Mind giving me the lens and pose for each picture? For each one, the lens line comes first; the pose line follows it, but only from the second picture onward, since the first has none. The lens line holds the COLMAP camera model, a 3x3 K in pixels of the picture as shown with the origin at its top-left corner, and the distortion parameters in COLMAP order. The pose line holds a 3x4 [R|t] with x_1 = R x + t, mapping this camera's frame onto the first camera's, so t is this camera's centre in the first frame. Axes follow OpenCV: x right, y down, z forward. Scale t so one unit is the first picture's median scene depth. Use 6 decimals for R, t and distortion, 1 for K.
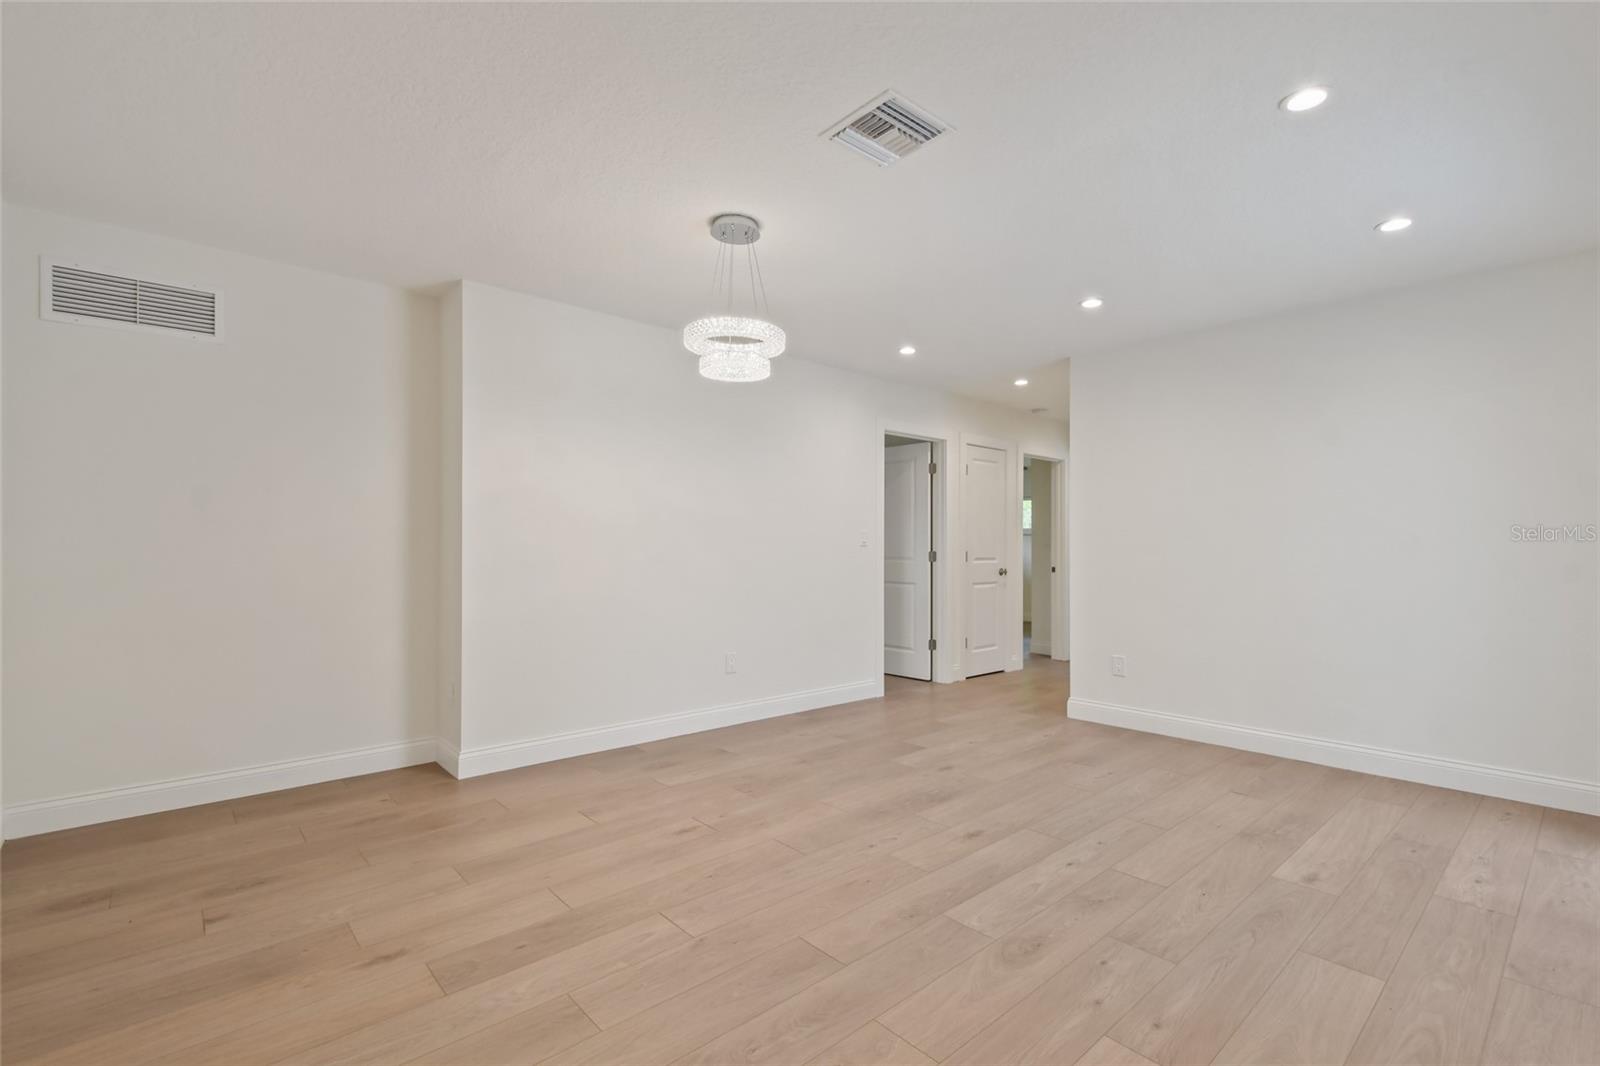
lens RADIAL K [[713.9, 0, 807.0], [0, 713.9, 535.2], [0, 0, 1]] dist [0.013137, -0.002780]
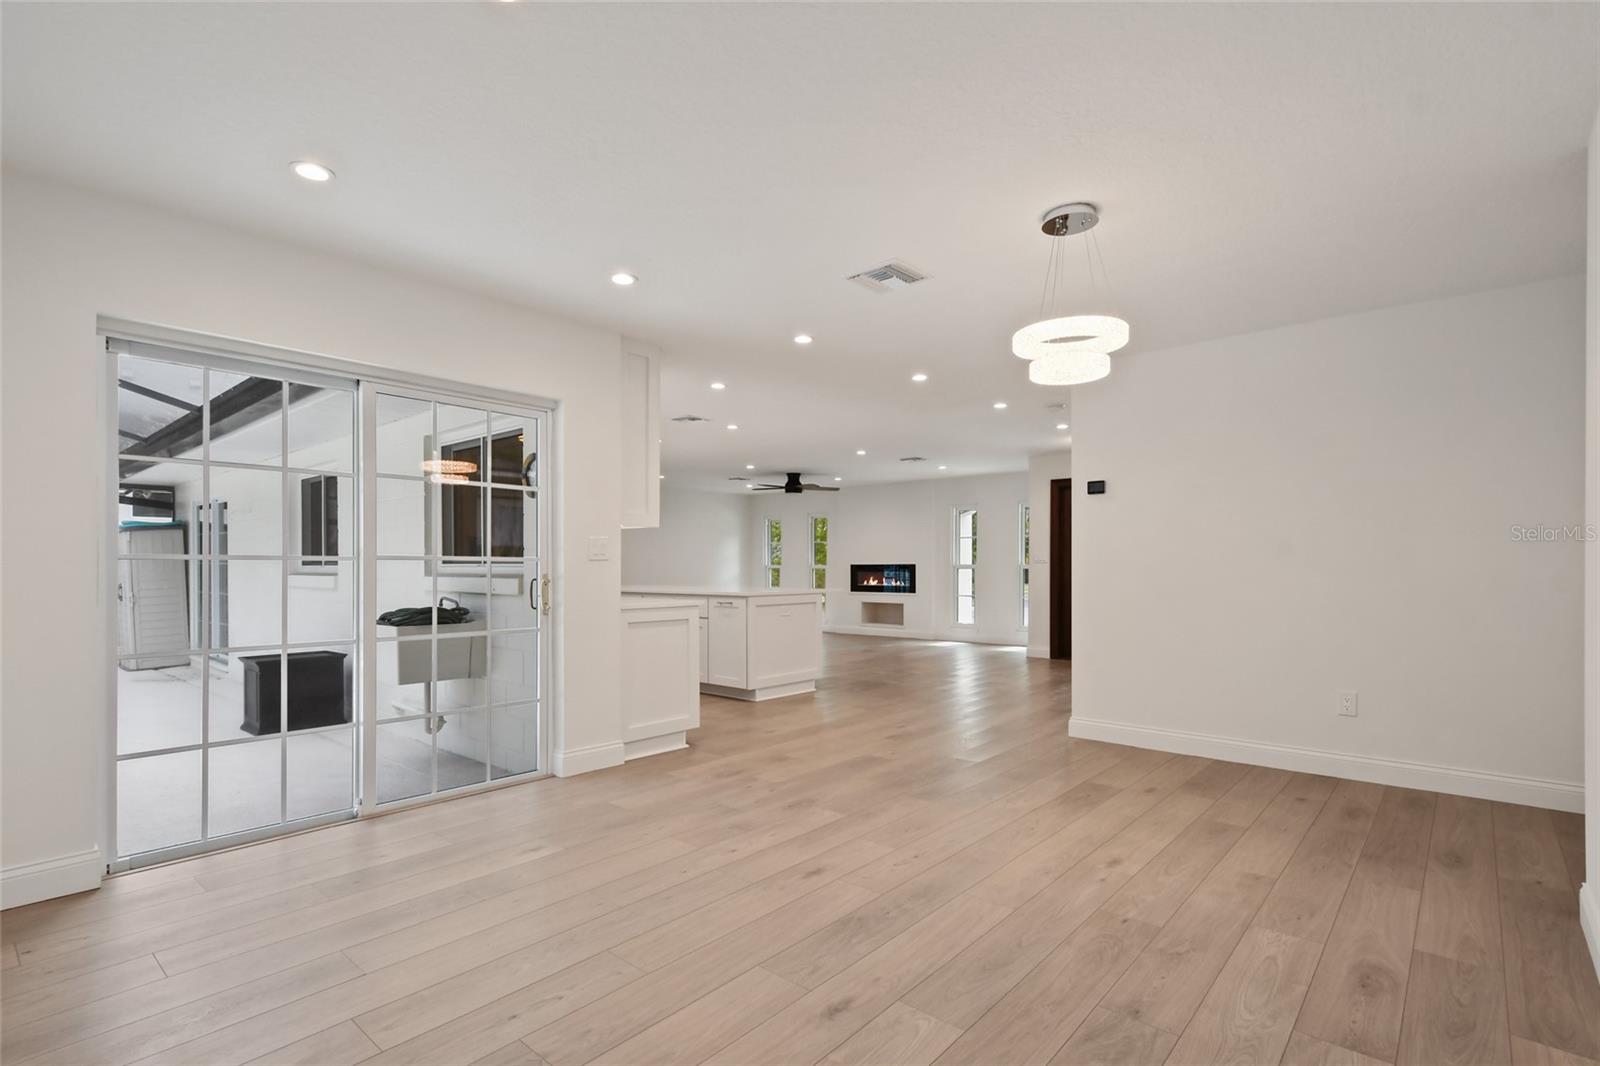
lens RADIAL K [[761.1, 0, 802.6], [0, 761.1, 570.9], [0, 0, 1]] dist [0.009065, -0.003444]
pose [[-0.992457, -0.001337, -0.122584, 0.360666], [-0.000427, 0.999972, -0.007453, 0.034234], [0.122590, -0.007345, -0.992430, 1.937994]]
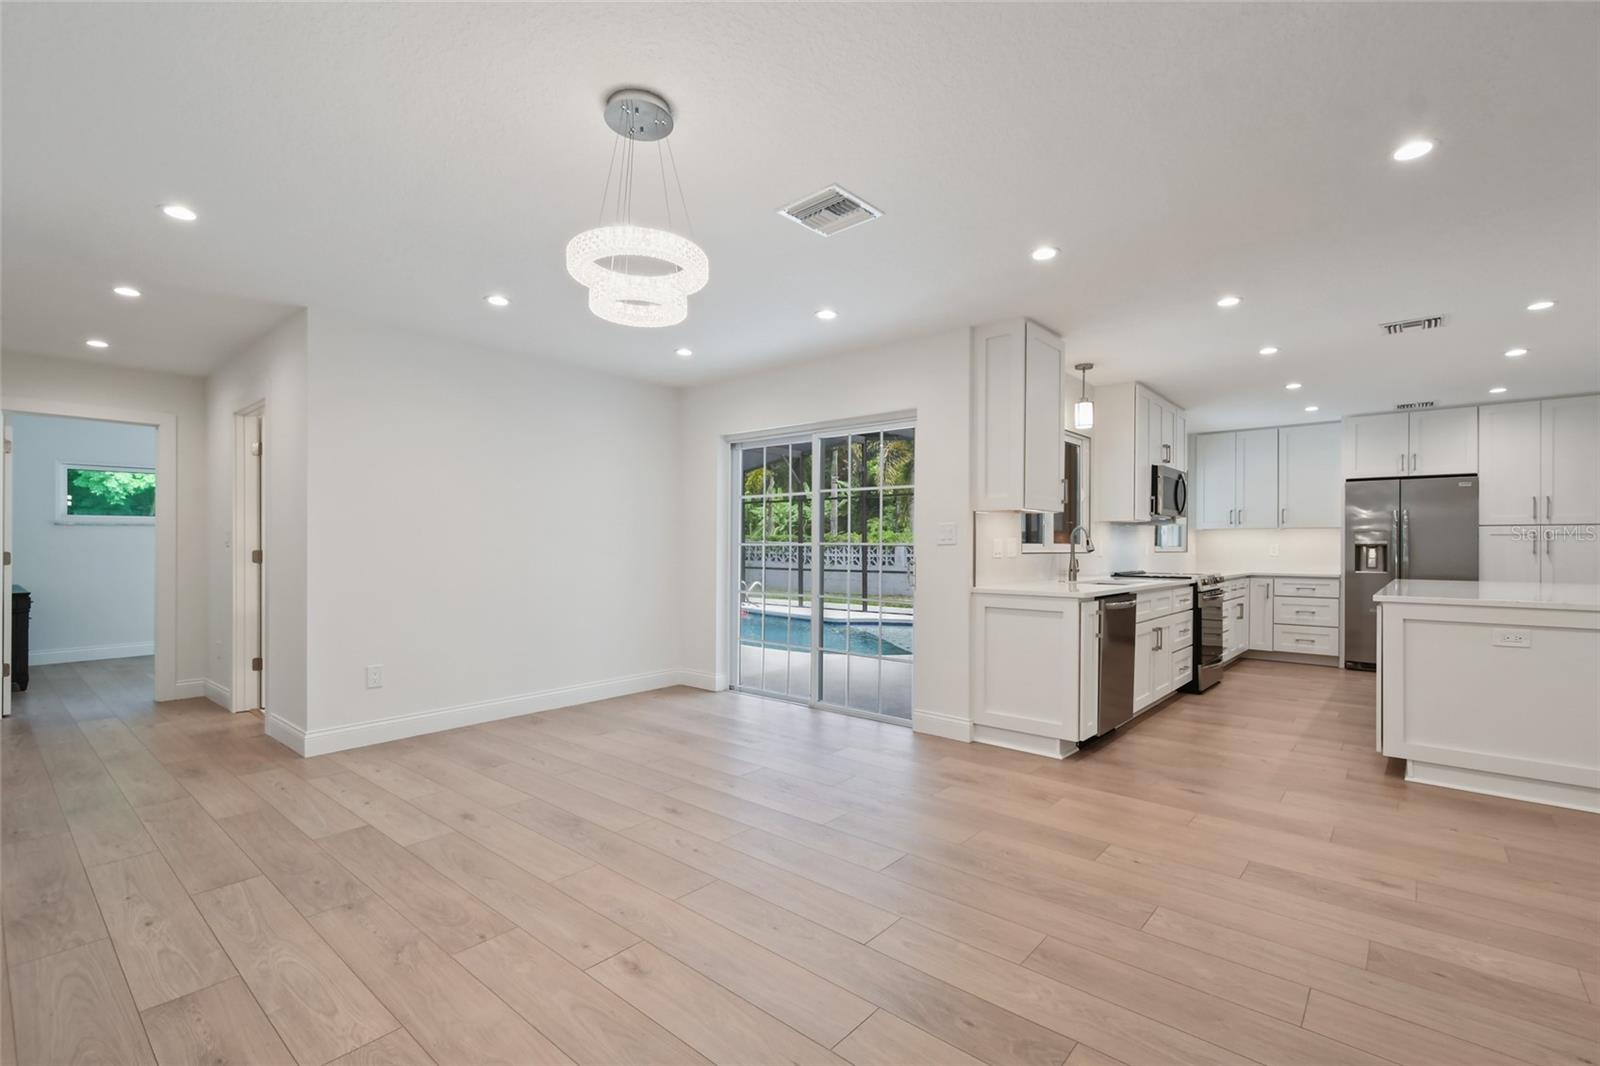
lens RADIAL K [[713.9, 0, 812.6], [0, 713.9, 549.7], [0, 0, 1]] dist [0.013137, -0.002780]
pose [[-0.139216, -0.008255, 0.990228, -0.851827], [-0.018529, 0.999812, 0.005730, 0.011323], [-0.990089, -0.017551, -0.139343, 0.927441]]
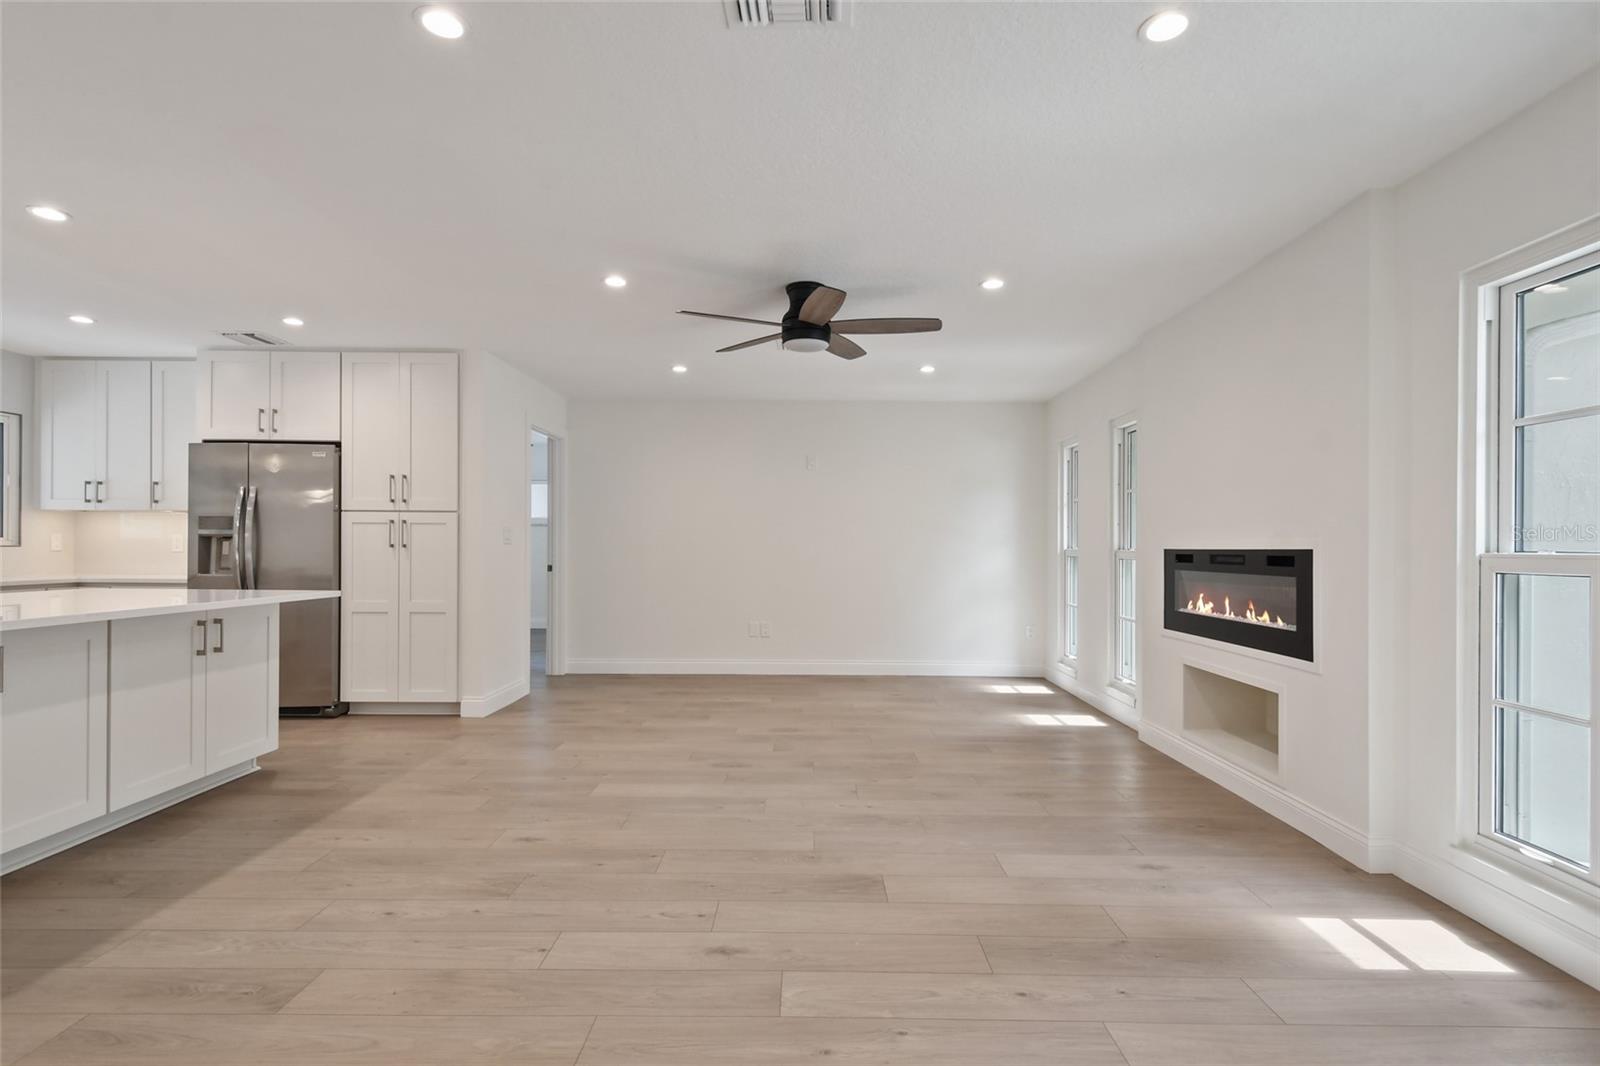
lens RADIAL K [[761.1, 0, 811.3], [0, 761.1, 545.2], [0, 0, 1]] dist [0.009065, -0.003444]
pose [[-0.746207, -0.009554, 0.665646, -0.923845], [-0.020002, 0.999767, -0.008073, -0.016164], [-0.665414, -0.019339, -0.746224, -0.793737]]
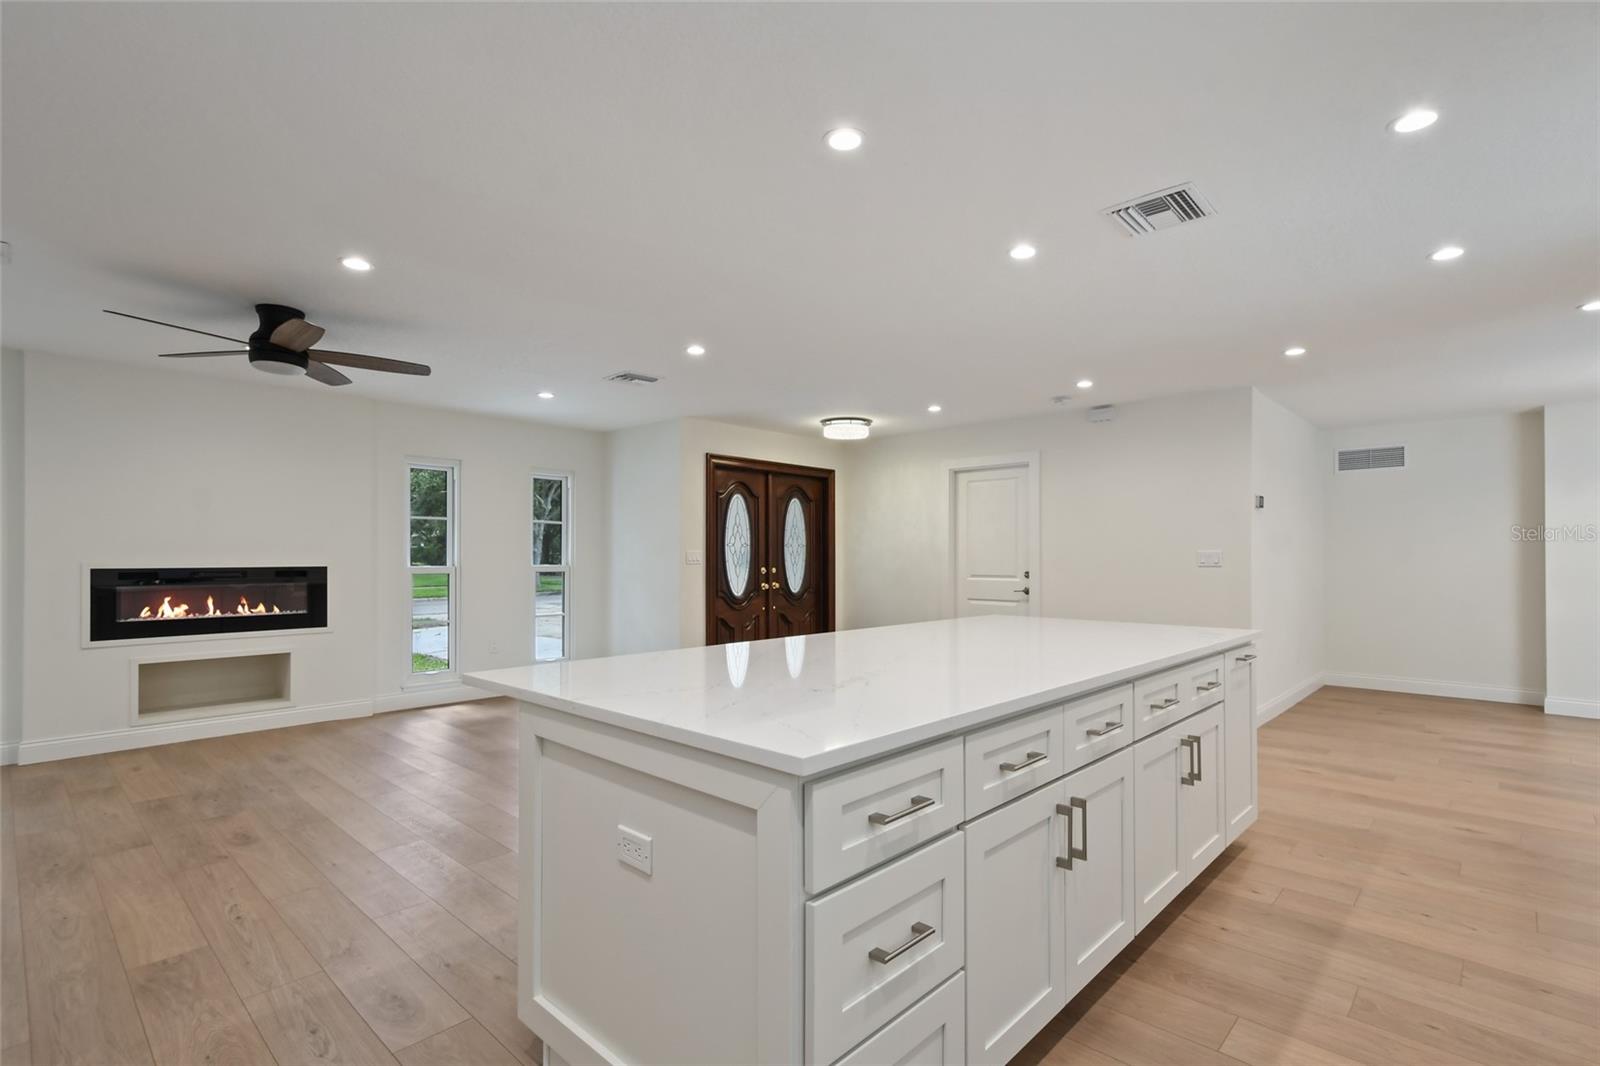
lens RADIAL K [[761.1, 0, 804.6], [0, 761.1, 555.9], [0, 0, 1]] dist [0.009065, -0.003444]
pose [[0.090069, -0.004961, -0.995923, 1.314107], [0.012175, 0.999918, -0.003879, -0.036493], [0.995861, -0.011776, 0.090122, -0.994080]]
